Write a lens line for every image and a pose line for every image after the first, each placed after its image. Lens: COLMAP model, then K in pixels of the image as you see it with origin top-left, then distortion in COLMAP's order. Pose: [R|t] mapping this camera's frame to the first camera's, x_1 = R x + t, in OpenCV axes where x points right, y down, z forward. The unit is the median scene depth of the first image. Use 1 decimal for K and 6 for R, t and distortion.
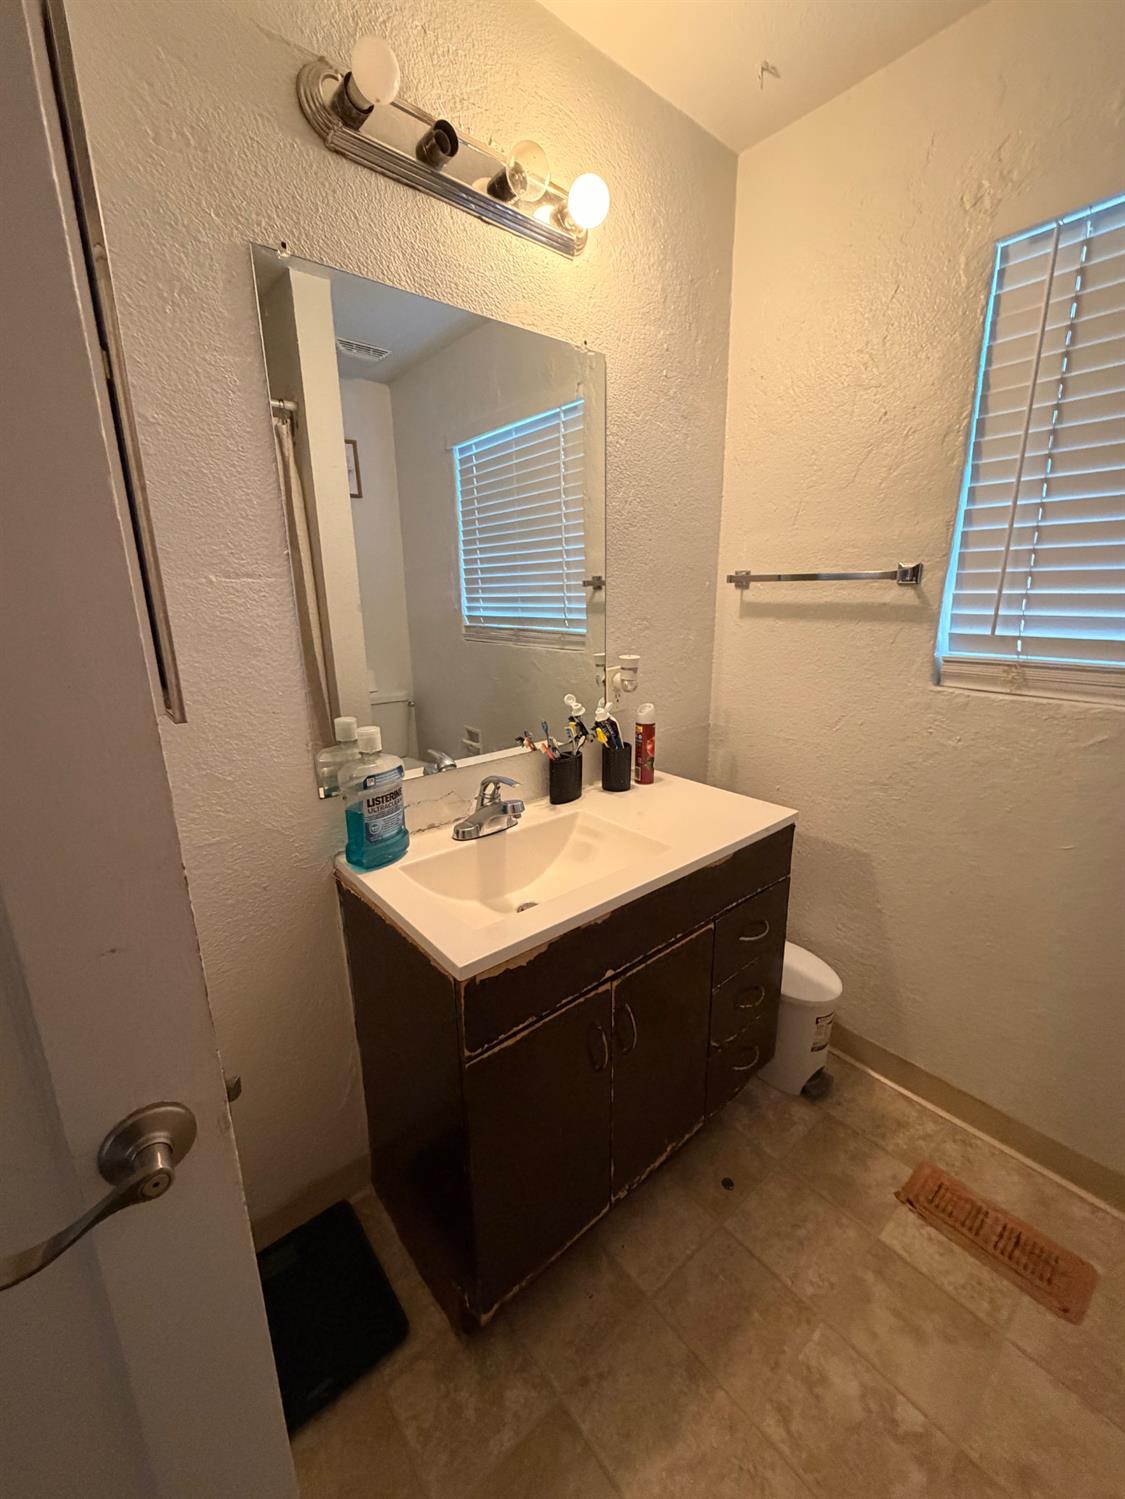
lens RADIAL K [[598.4, 0, 560.8], [0, 598.4, 747.3], [0, 0, 1]] dist [0.000717, -0.000290]
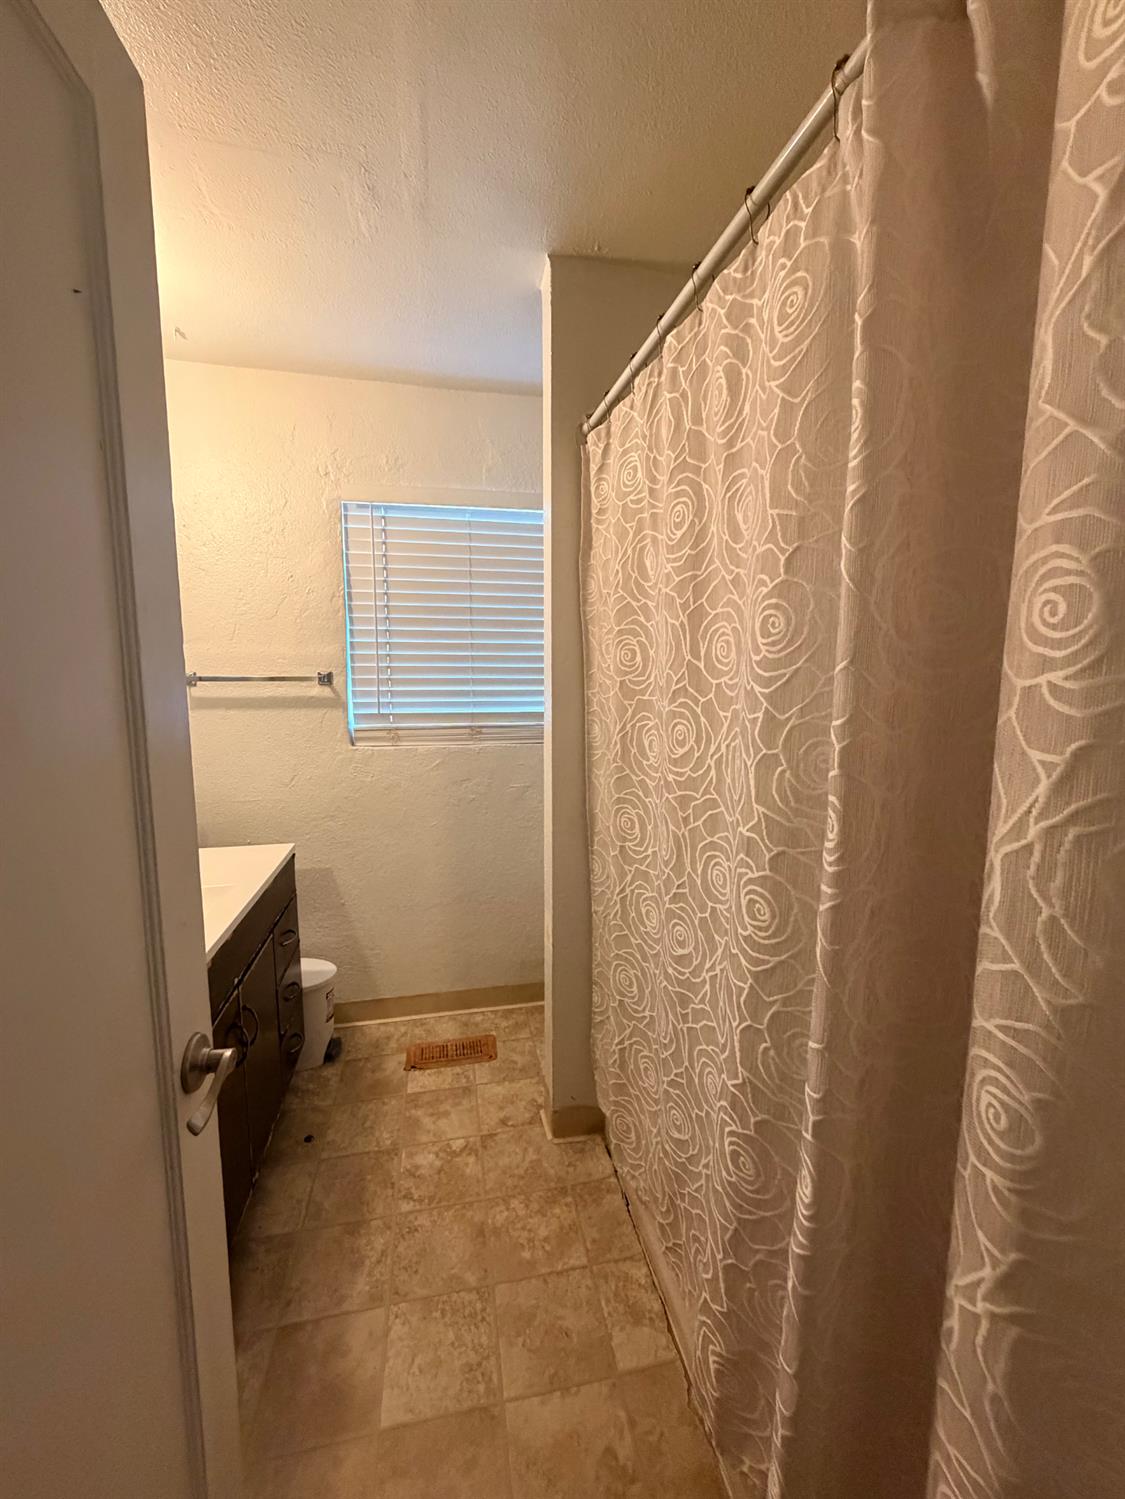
lens RADIAL K [[598.4, 0, 560.8], [0, 598.4, 747.3], [0, 0, 1]] dist [0.000717, -0.000290]
pose [[0.473860, -0.093484, 0.875624, -0.523676], [0.214534, 0.976645, -0.011829, 0.039334], [-0.854068, 0.193457, 0.482849, -0.252194]]
